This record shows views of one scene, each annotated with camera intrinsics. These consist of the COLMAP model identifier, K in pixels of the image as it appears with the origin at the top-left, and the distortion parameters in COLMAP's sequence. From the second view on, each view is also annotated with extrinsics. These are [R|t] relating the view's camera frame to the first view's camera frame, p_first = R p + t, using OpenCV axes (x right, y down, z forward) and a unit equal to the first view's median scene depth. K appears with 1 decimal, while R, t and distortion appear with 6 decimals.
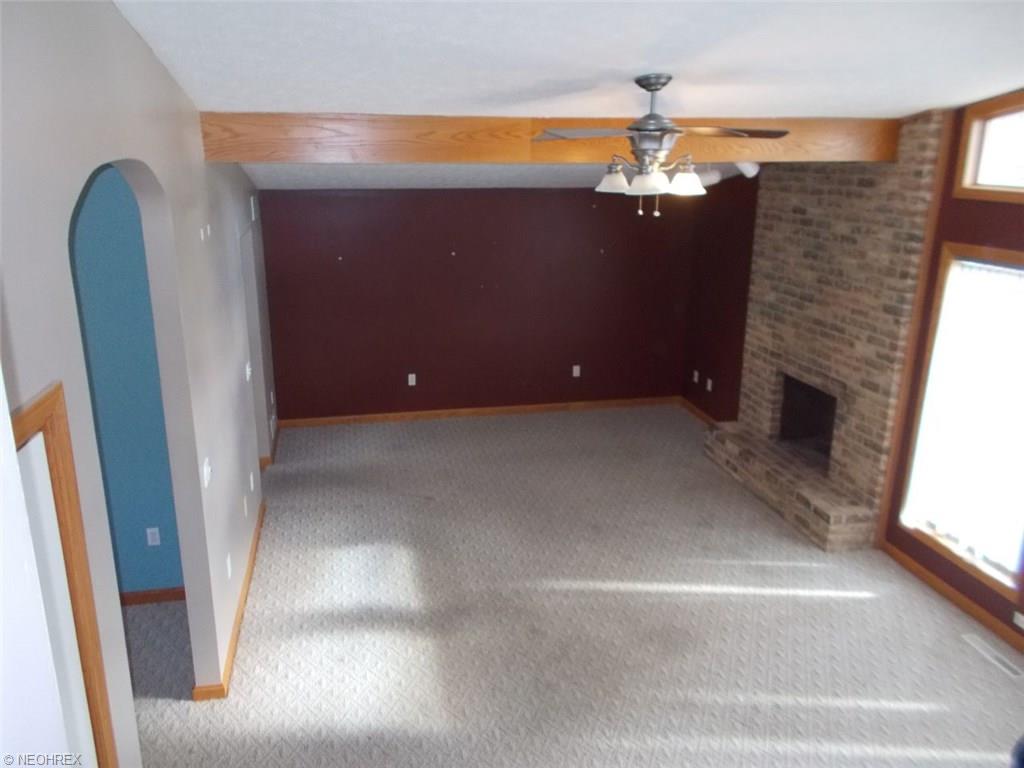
lens RADIAL K [[790.6, 0, 504.4], [0, 790.6, 380.2], [0, 0, 1]] dist [0.009498, 0.010461]
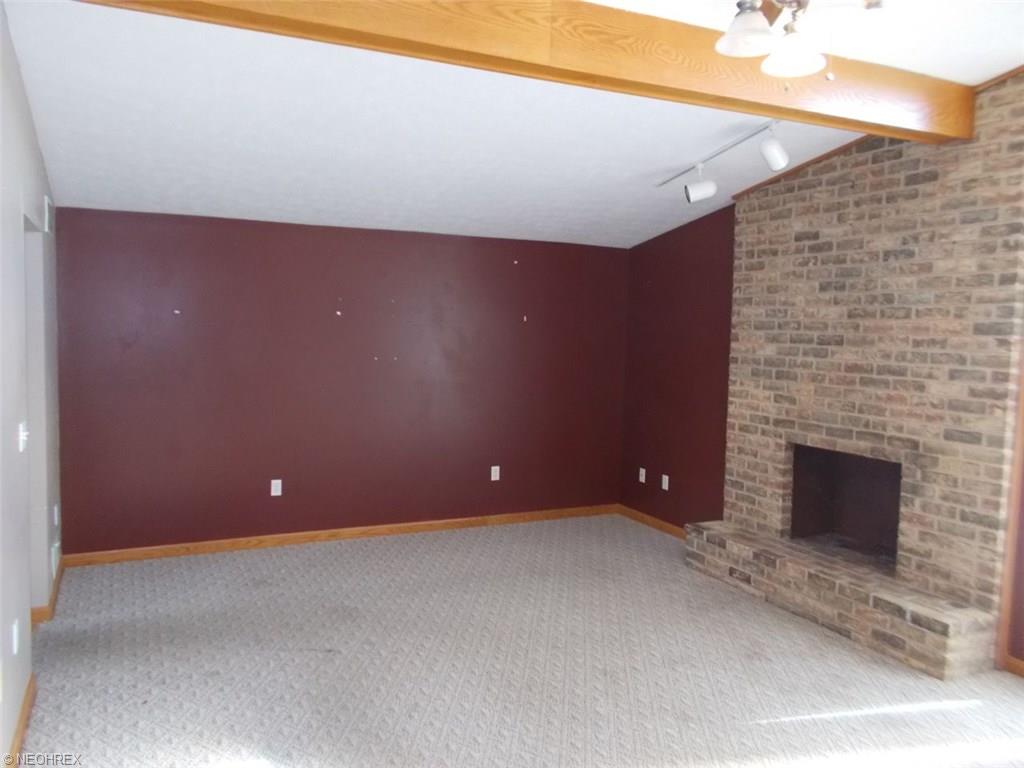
lens RADIAL K [[790.6, 0, 504.4], [0, 790.6, 380.2], [0, 0, 1]] dist [0.009498, 0.010461]
pose [[0.971715, 0.001235, 0.236155, -0.119415], [0.046585, 0.979335, -0.196807, 0.075720], [-0.231518, 0.202241, 0.951577, 0.360661]]
